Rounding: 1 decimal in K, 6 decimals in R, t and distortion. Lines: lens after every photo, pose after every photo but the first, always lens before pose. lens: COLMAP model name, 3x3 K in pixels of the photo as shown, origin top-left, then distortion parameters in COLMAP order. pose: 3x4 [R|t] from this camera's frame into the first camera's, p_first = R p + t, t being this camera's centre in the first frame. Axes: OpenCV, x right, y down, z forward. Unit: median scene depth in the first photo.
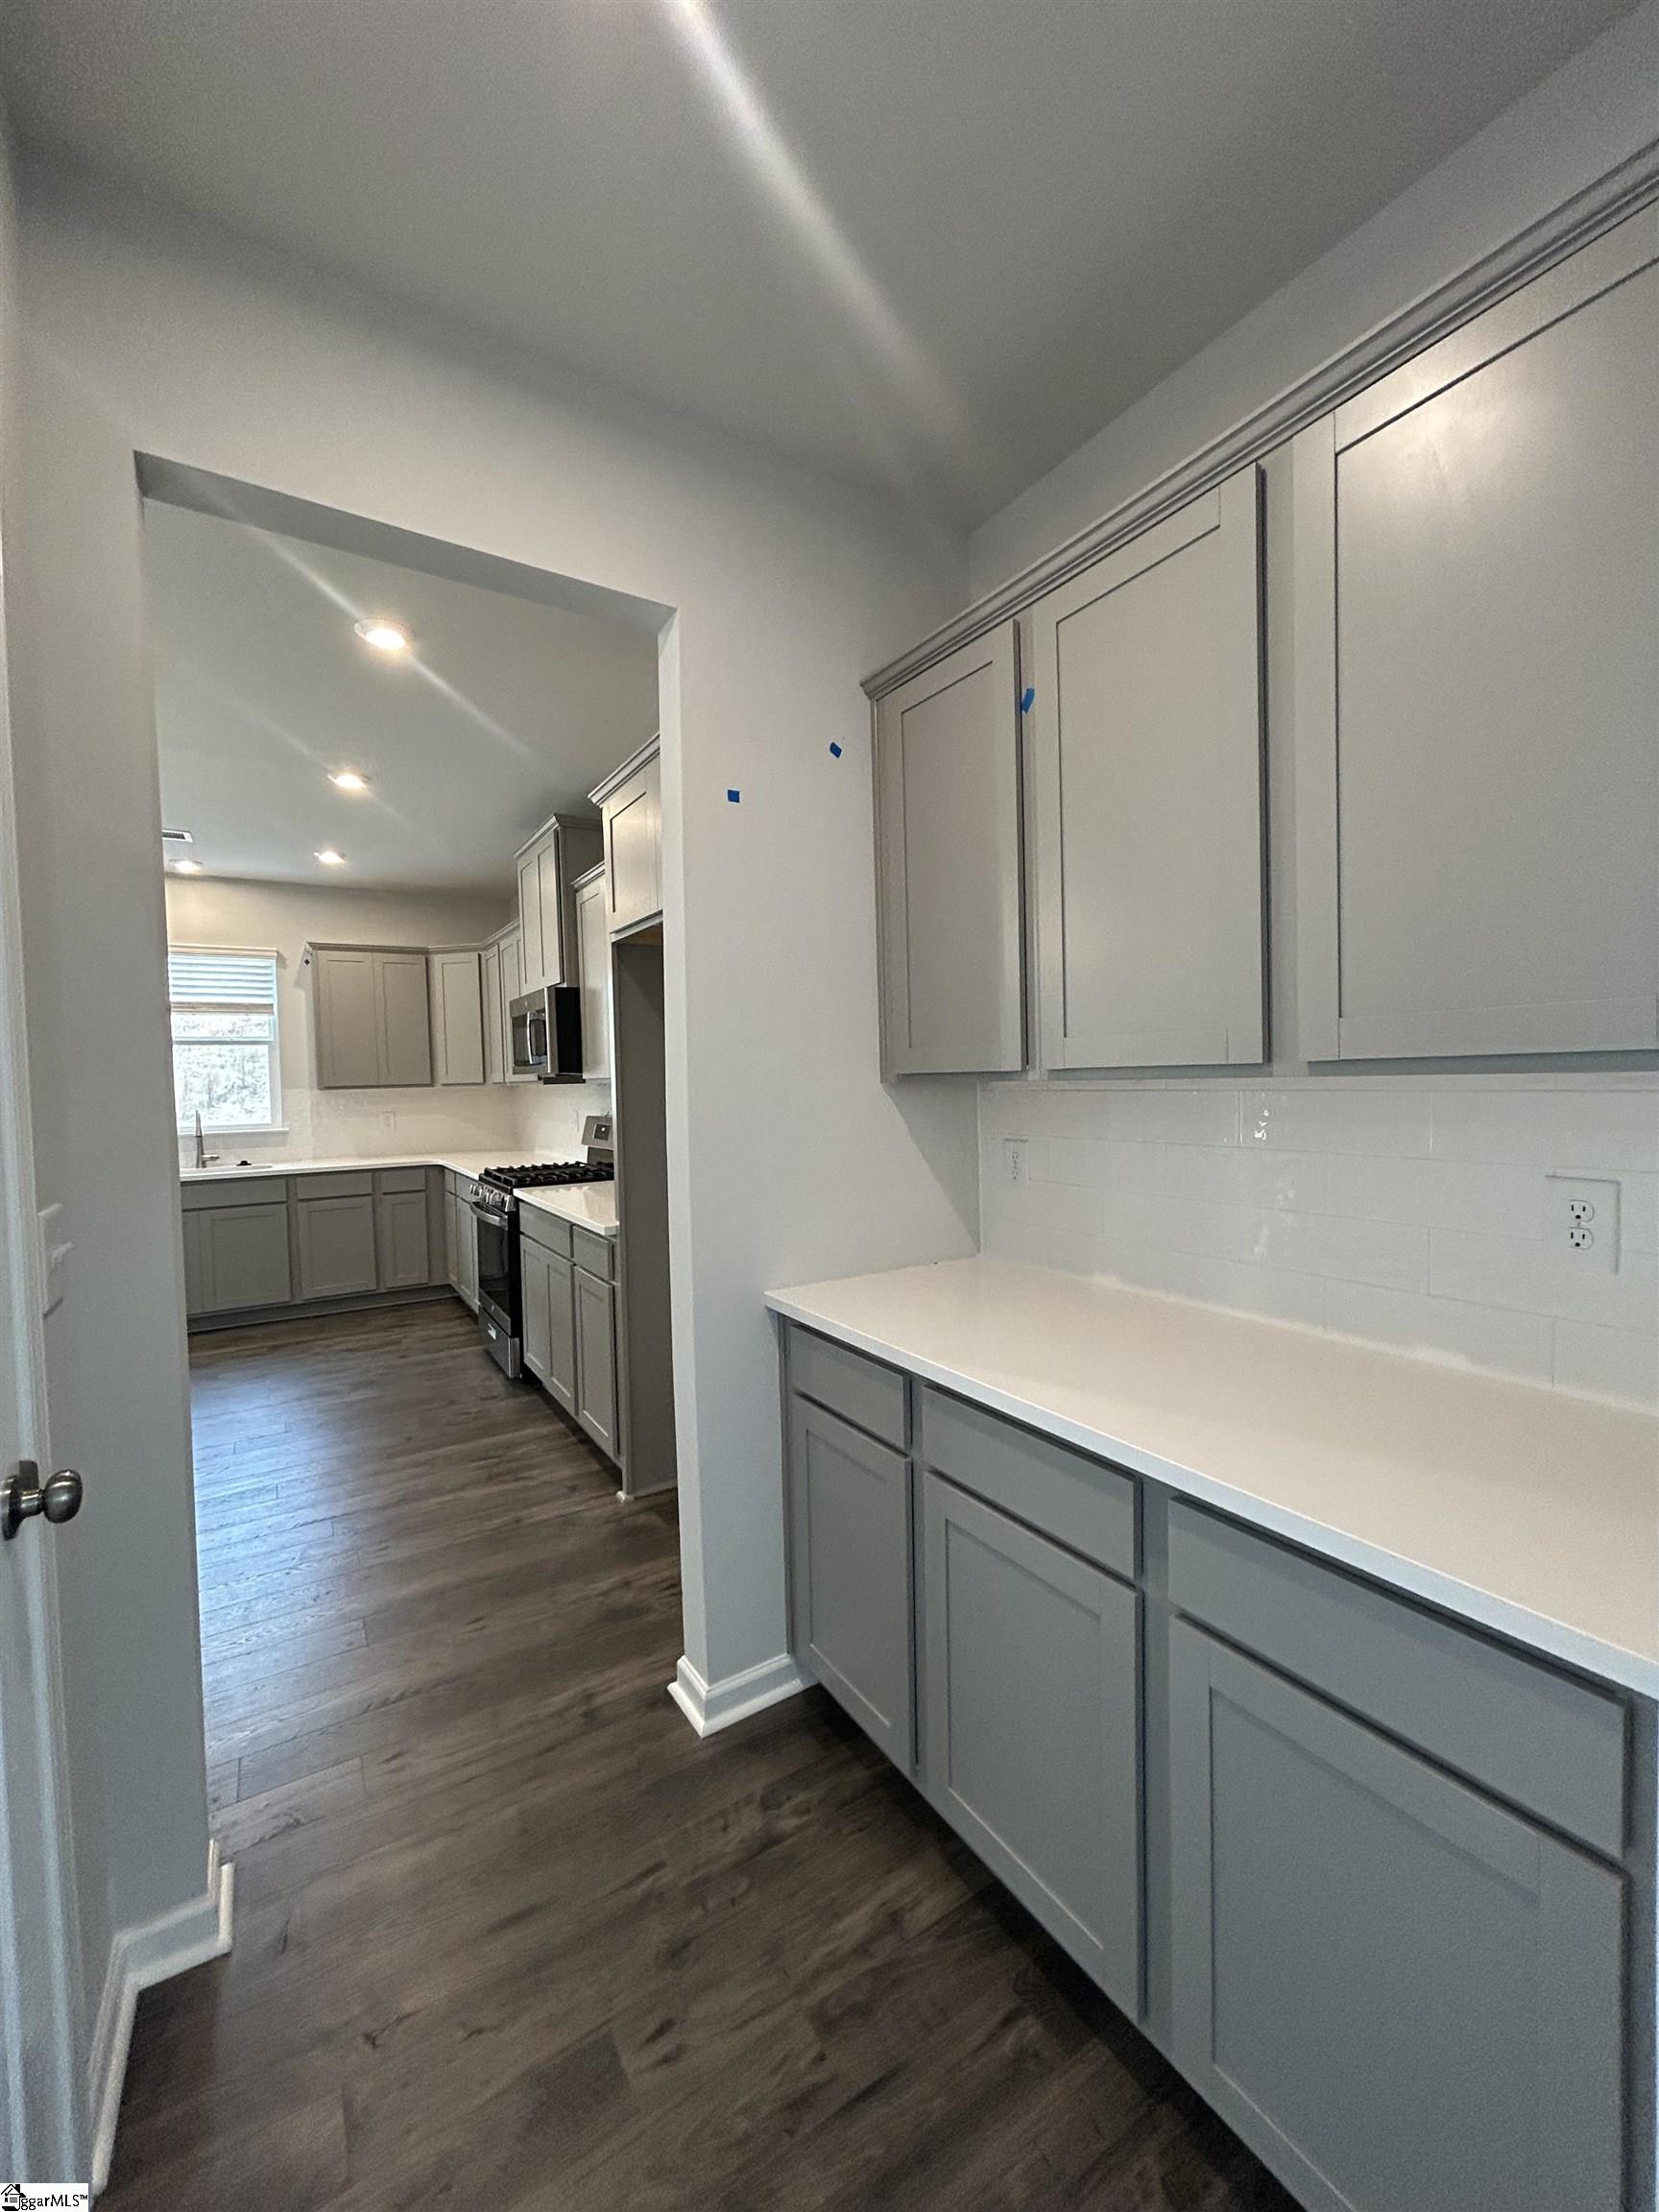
lens RADIAL K [[889.1, 0, 829.5], [0, 889.1, 1106.0], [0, 0, 1]] dist [0.000869, 0.000094]
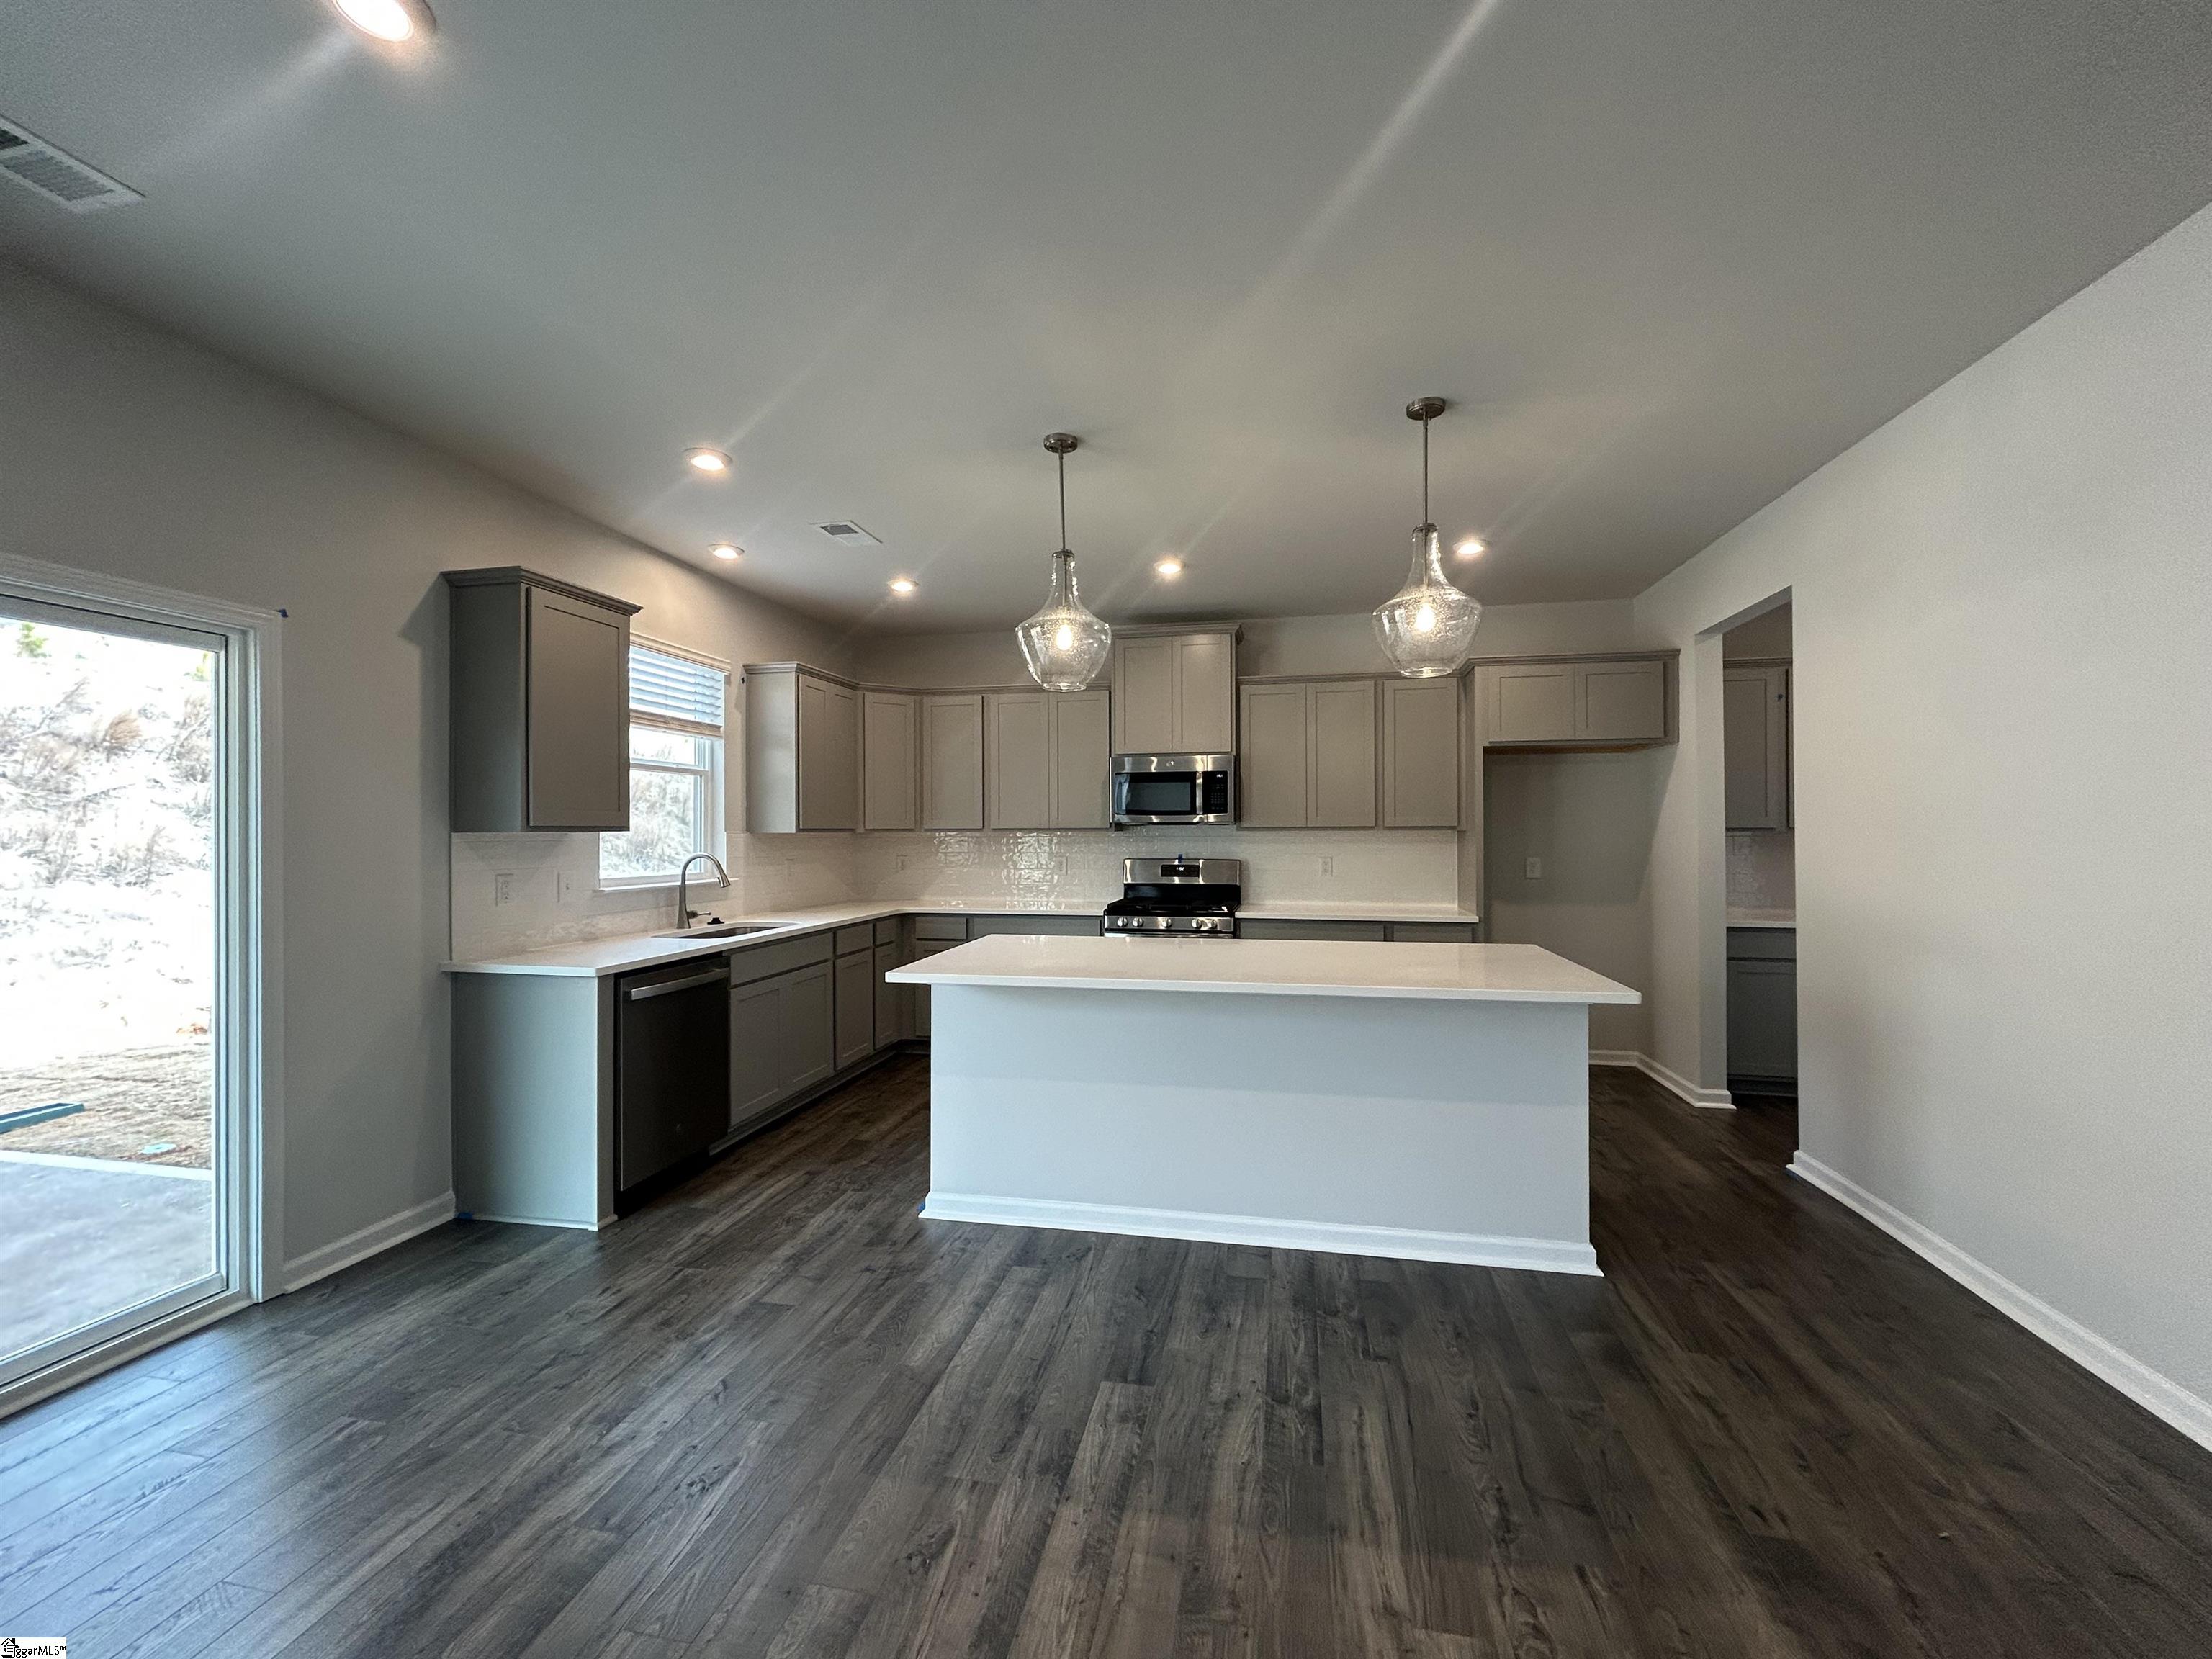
lens RADIAL K [[881.5, 0, 1105.8], [0, 881.5, 827.0], [0, 0, 1]] dist [0.000161, 0.000285]
pose [[0.693785, 0.029178, 0.719591, -0.962491], [0.009071, 0.998746, -0.049243, 0.022037], [-0.720125, 0.040692, 0.692650, 0.180604]]
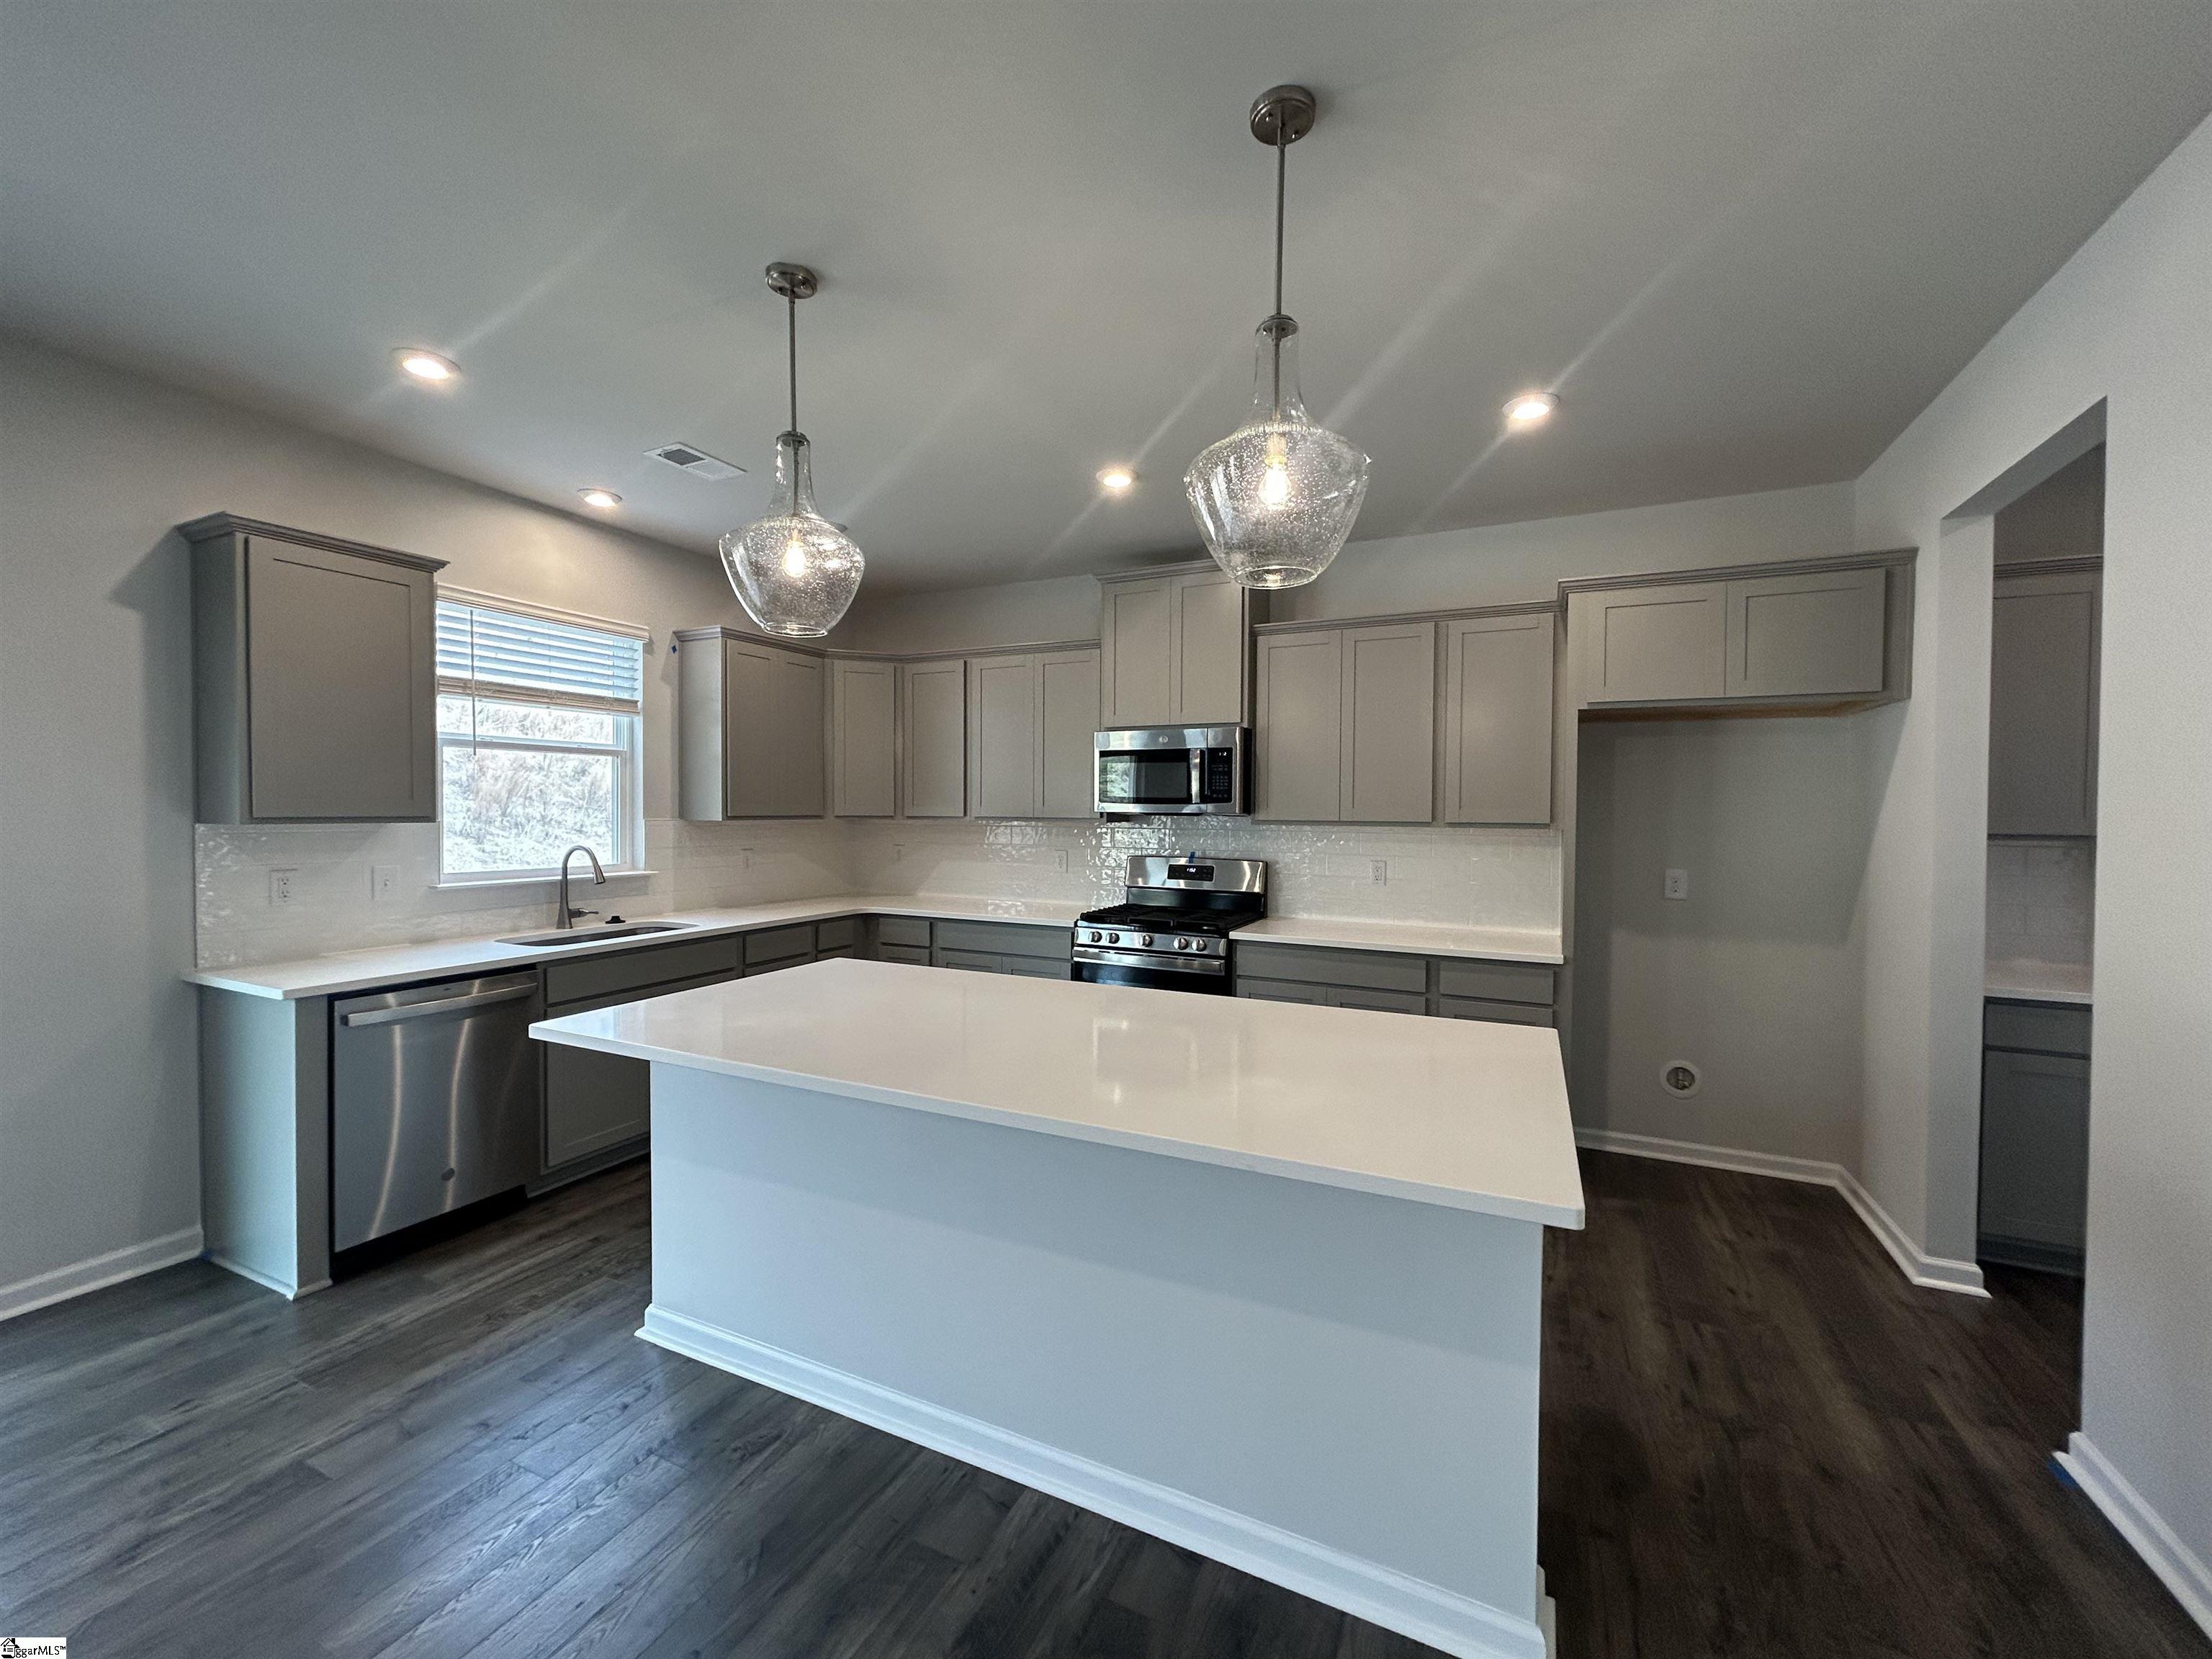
lens RADIAL K [[881.5, 0, 1105.8], [0, 881.5, 827.0], [0, 0, 1]] dist [0.000161, 0.000285]
pose [[0.846703, 0.022356, 0.531596, -0.682869], [-0.012453, 0.999676, -0.022206, 0.001088], [-0.531920, 0.012181, 0.846707, 0.176984]]
